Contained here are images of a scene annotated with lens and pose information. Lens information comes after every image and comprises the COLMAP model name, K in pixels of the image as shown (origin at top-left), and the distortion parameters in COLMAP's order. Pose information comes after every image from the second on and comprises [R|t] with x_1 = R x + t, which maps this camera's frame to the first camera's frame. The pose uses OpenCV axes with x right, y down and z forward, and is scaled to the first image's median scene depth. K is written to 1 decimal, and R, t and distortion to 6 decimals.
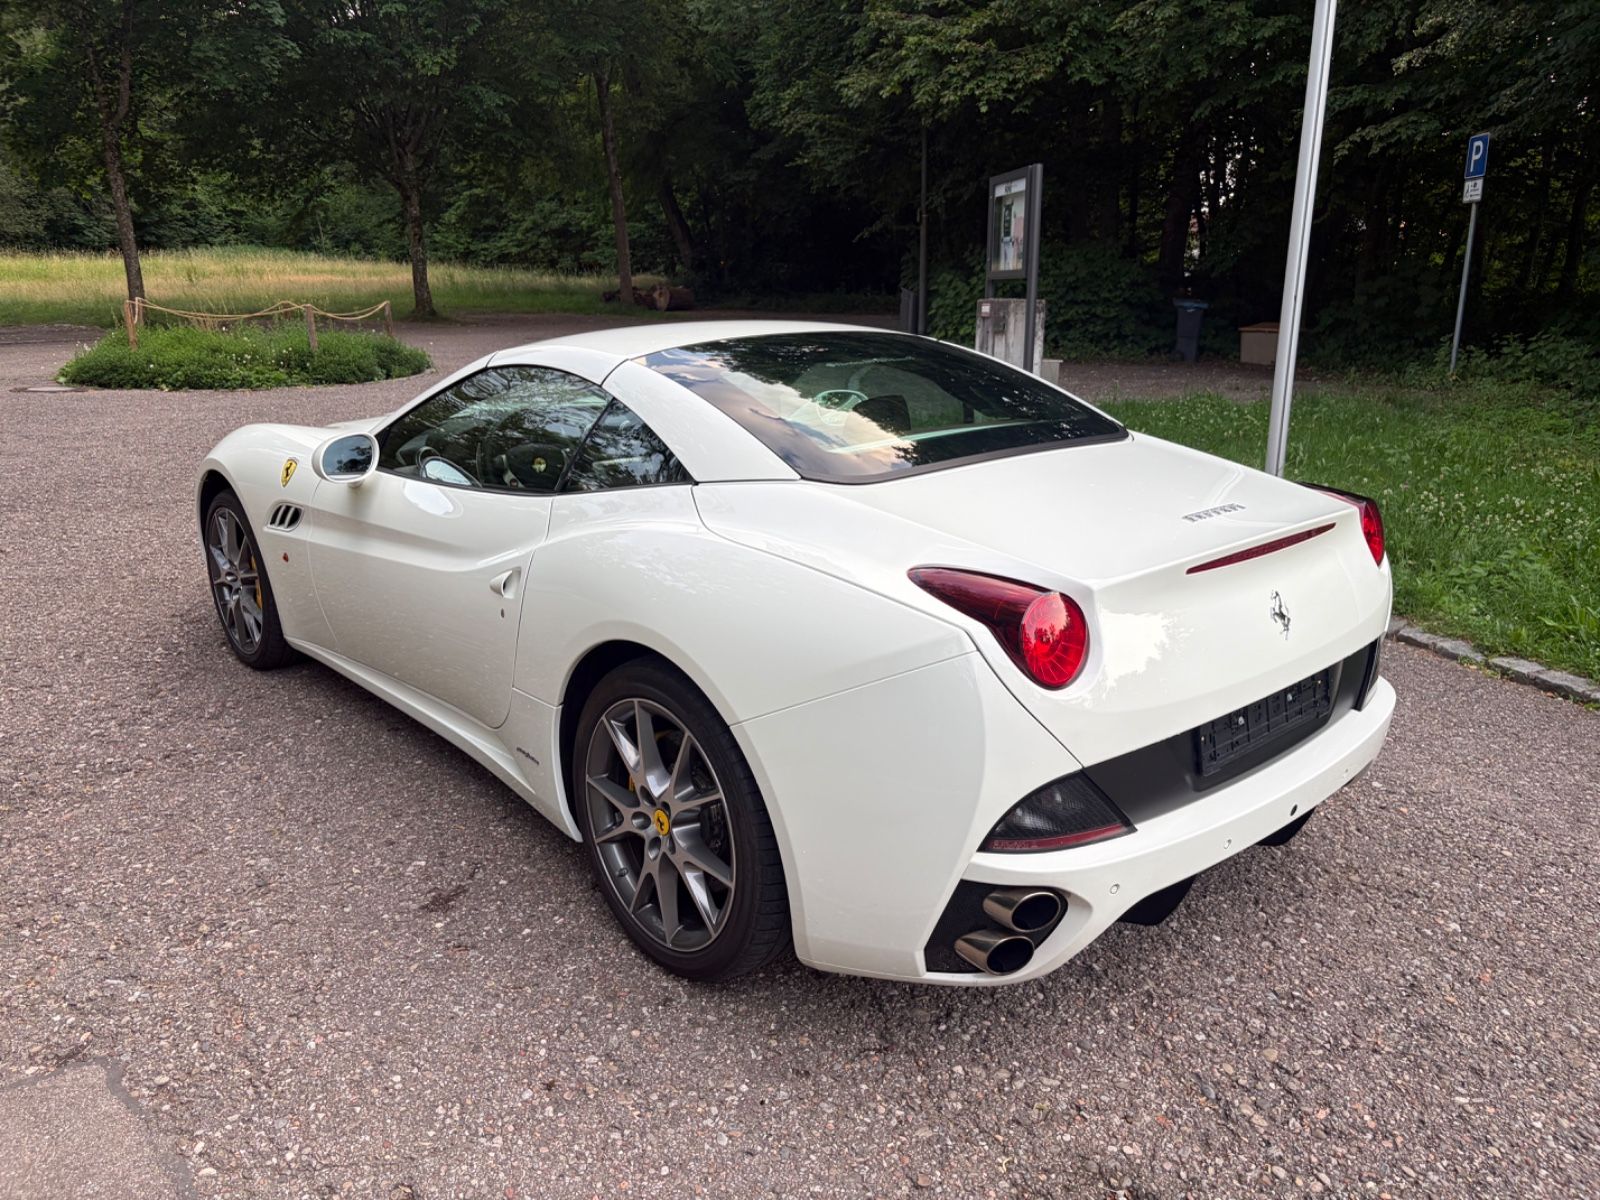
lens RADIAL K [[1221.5, 0, 790.6], [0, 1221.5, 593.2], [0, 0, 1]] dist [0.039256, -0.044924]
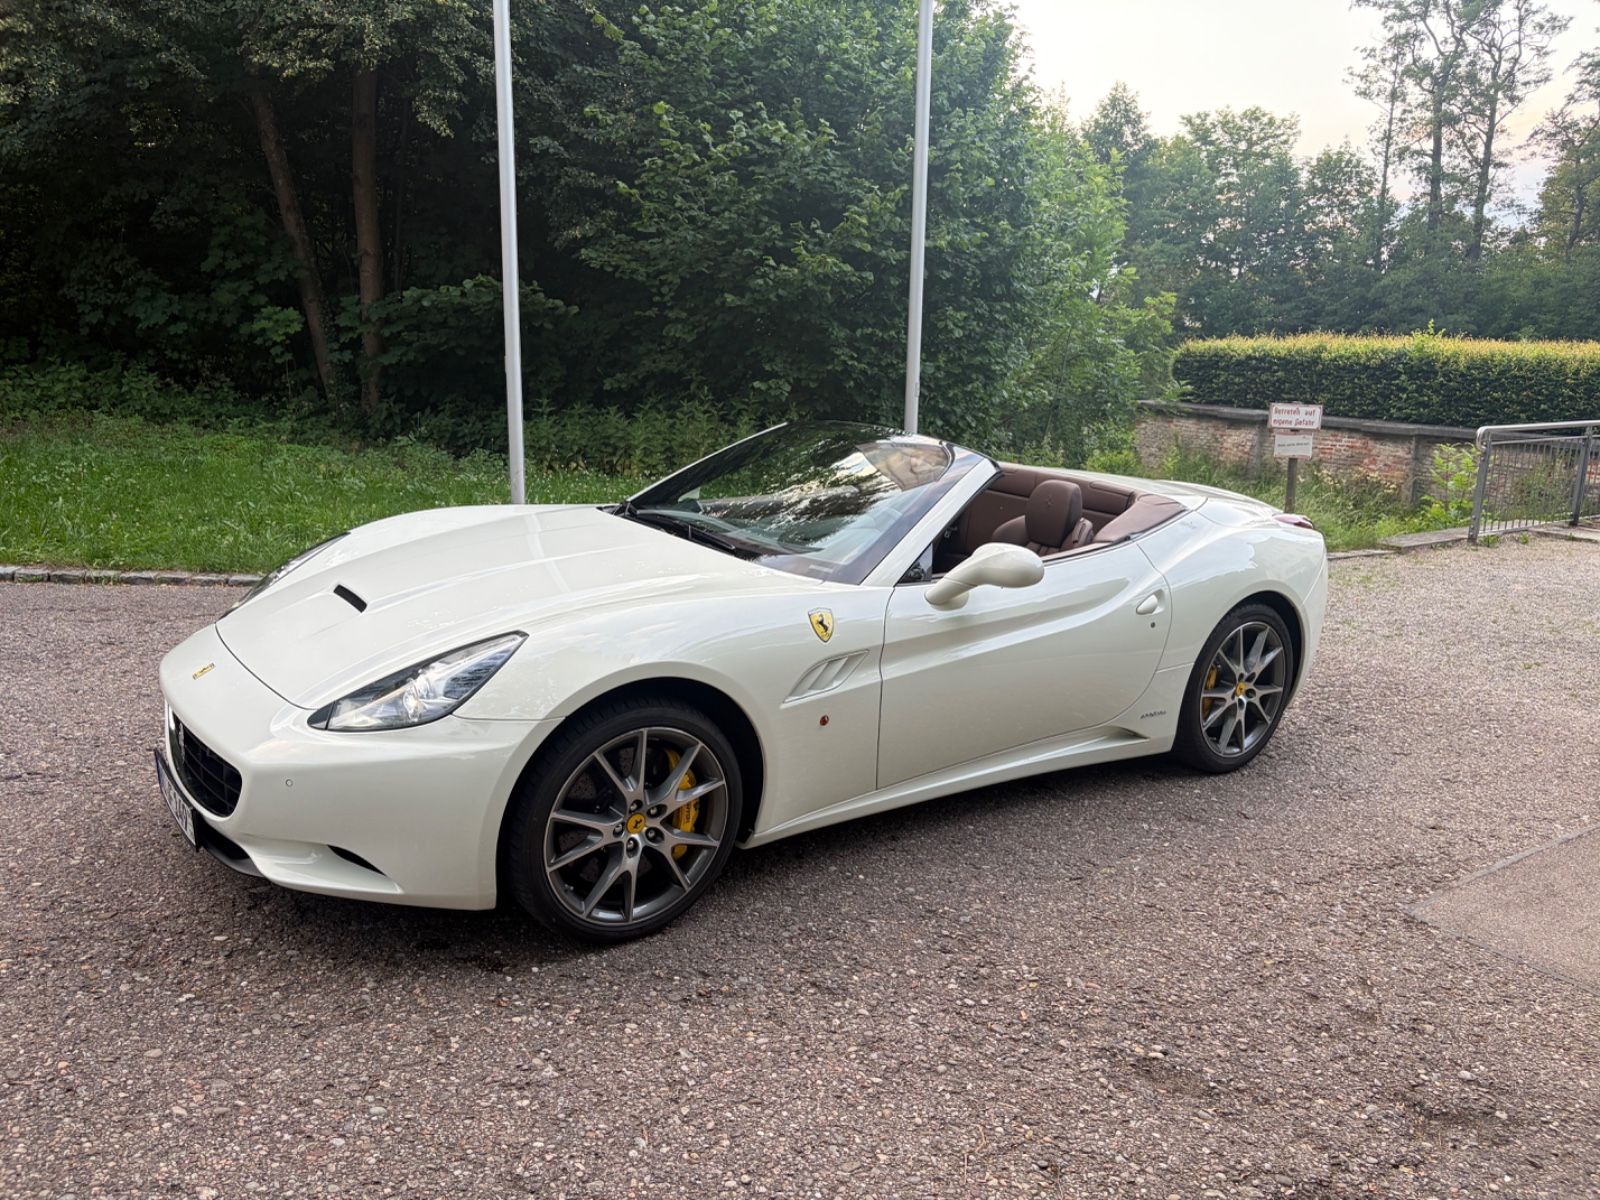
lens RADIAL K [[1221.5, 0, 805.4], [0, 1221.5, 599.2], [0, 0, 1]] dist [0.039256, -0.044924]
pose [[0.091481, -0.223225, 0.970465, -0.392710], [0.215651, 0.955866, 0.199538, -0.091950], [-0.972176, 0.191028, 0.135582, 0.276979]]
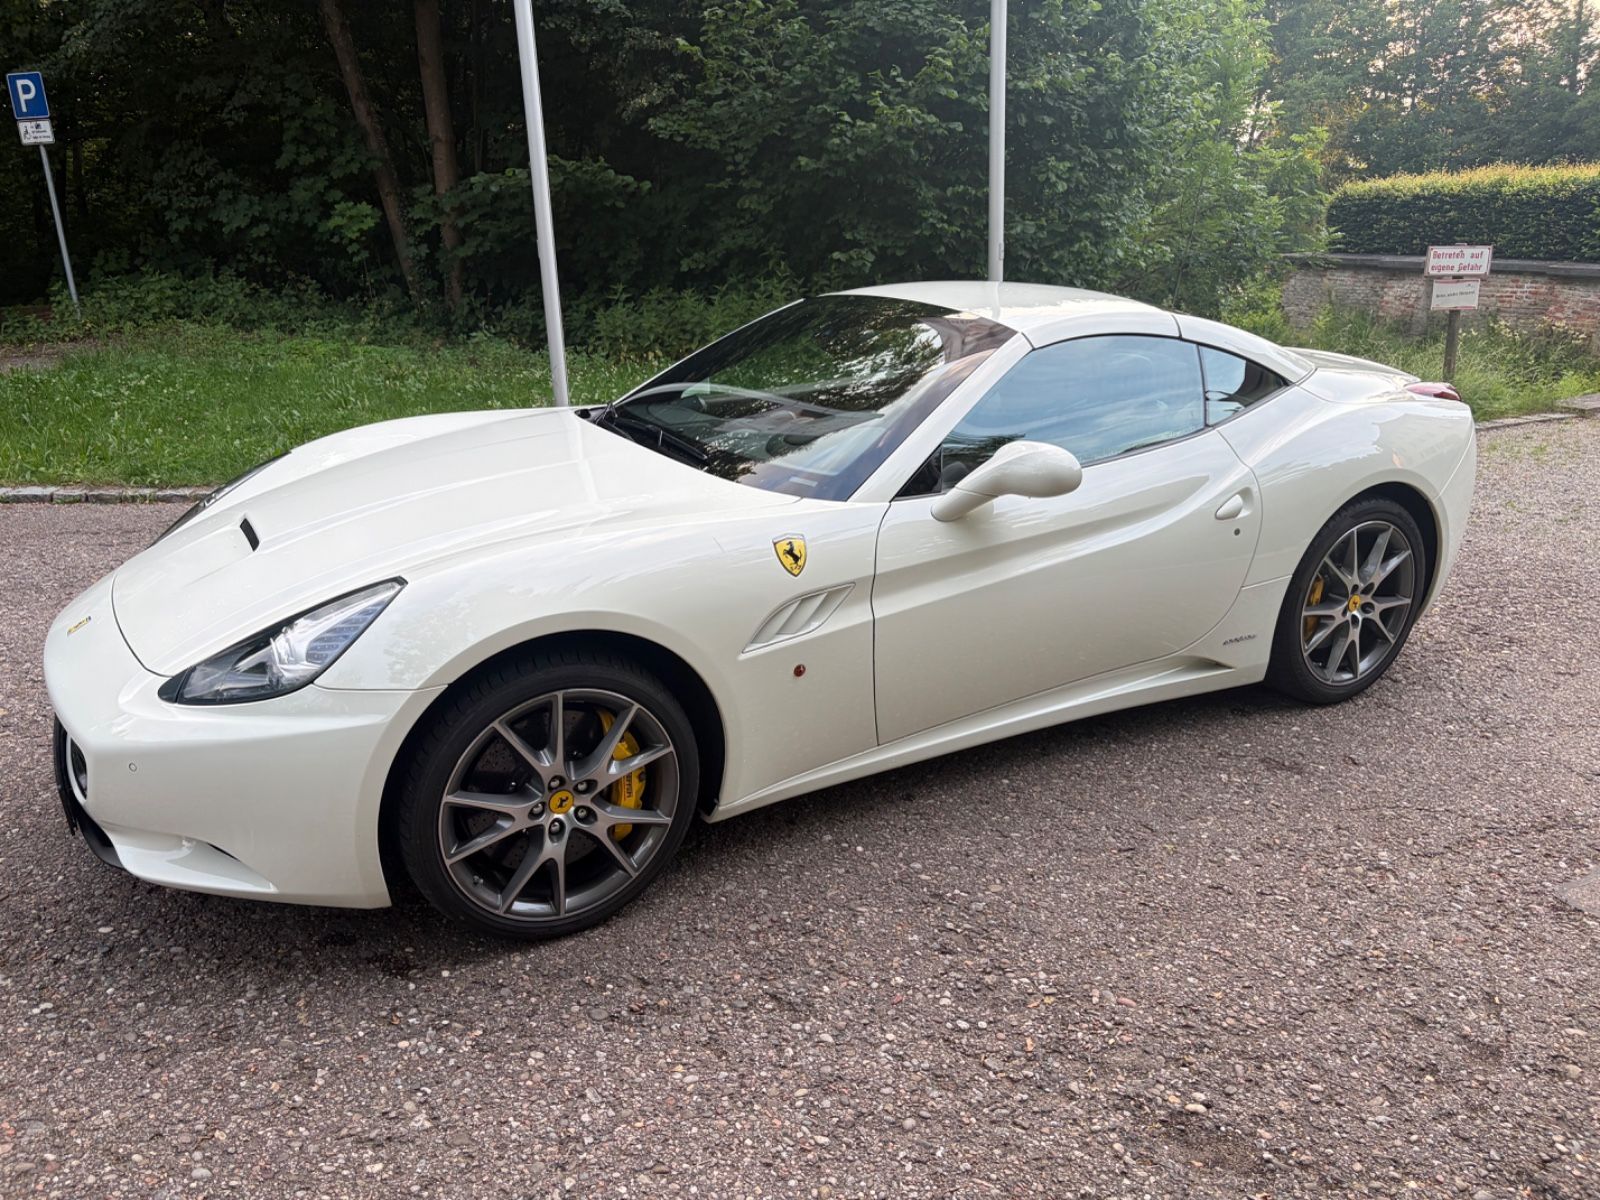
lens RADIAL K [[1221.5, 0, 791.2], [0, 1221.5, 596.7], [0, 0, 1]] dist [0.039256, -0.044924]
pose [[0.203282, -0.316700, 0.926487, -0.336073], [0.267280, 0.928255, 0.258660, -0.081193], [-0.941933, 0.195050, 0.273344, 0.252365]]
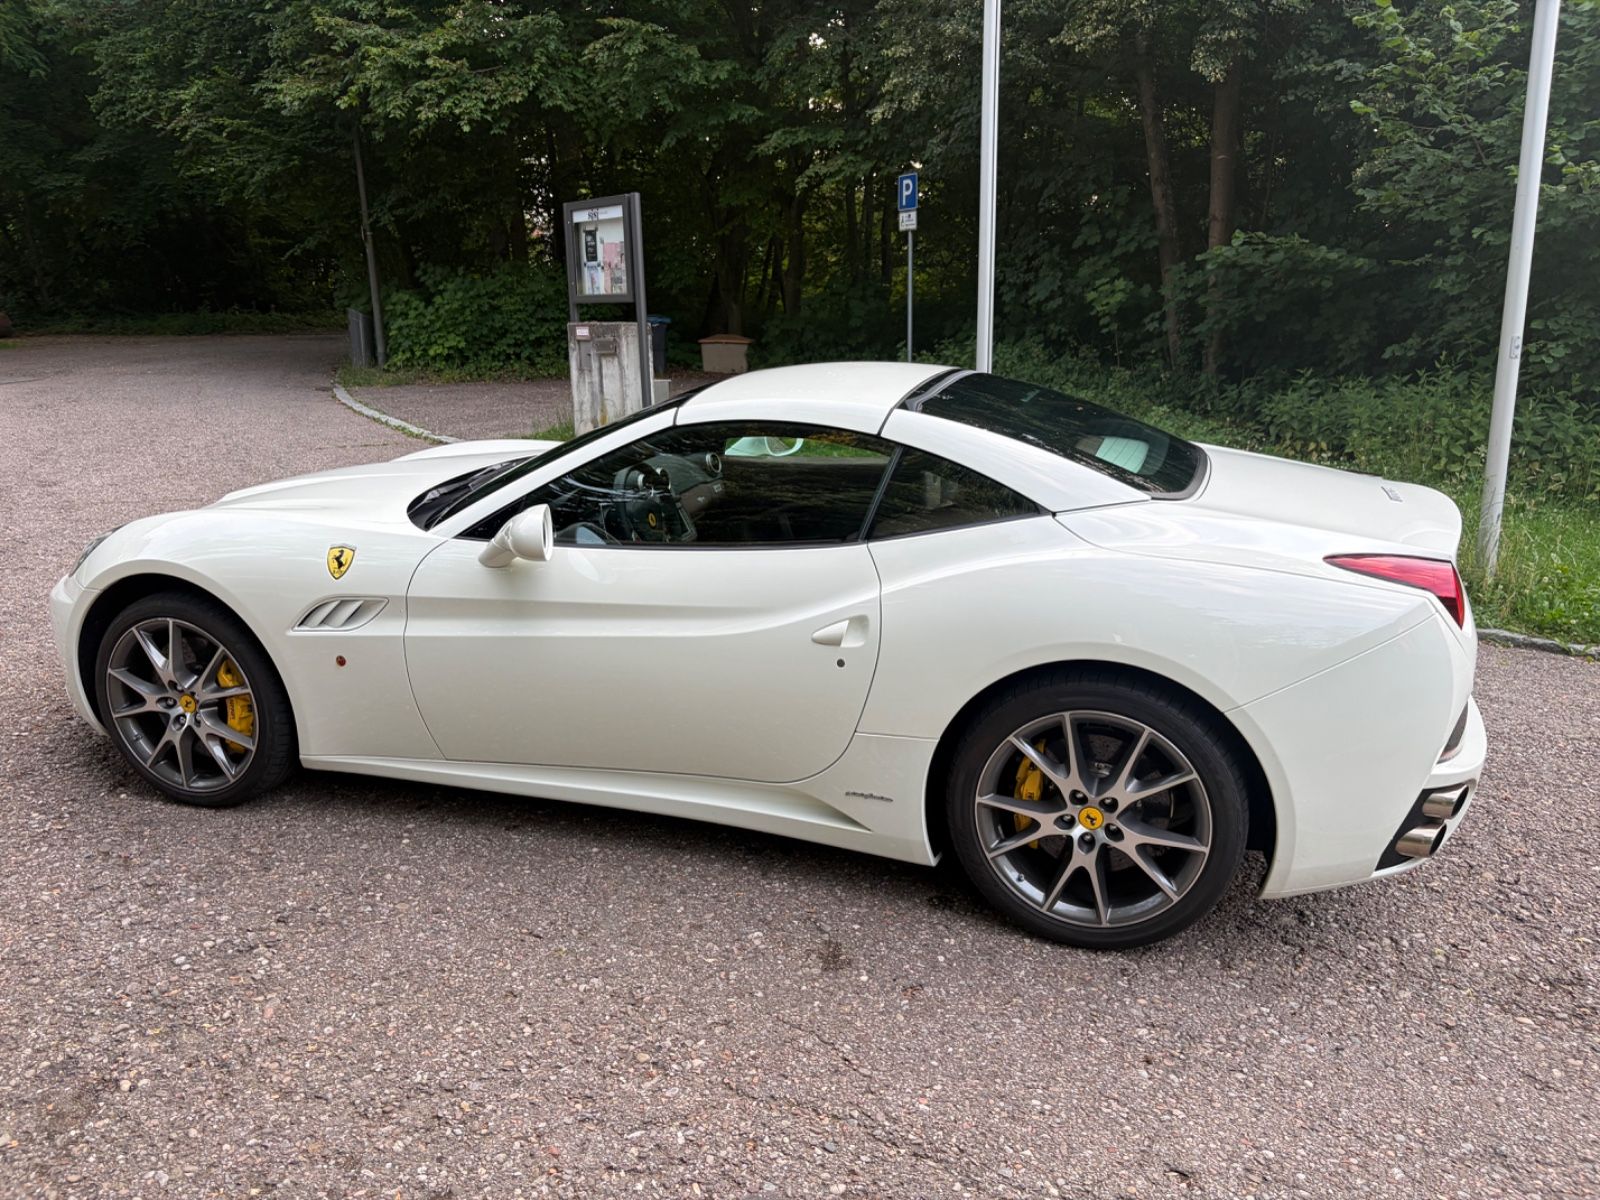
lens RADIAL K [[1221.5, 0, 806.3], [0, 1221.5, 592.0], [0, 0, 1]] dist [0.039256, -0.044924]
pose [[0.856957, -0.137440, 0.496724, -0.173947], [0.142383, 0.989412, 0.028121, -0.017213], [-0.495330, 0.046626, 0.867453, 0.030605]]
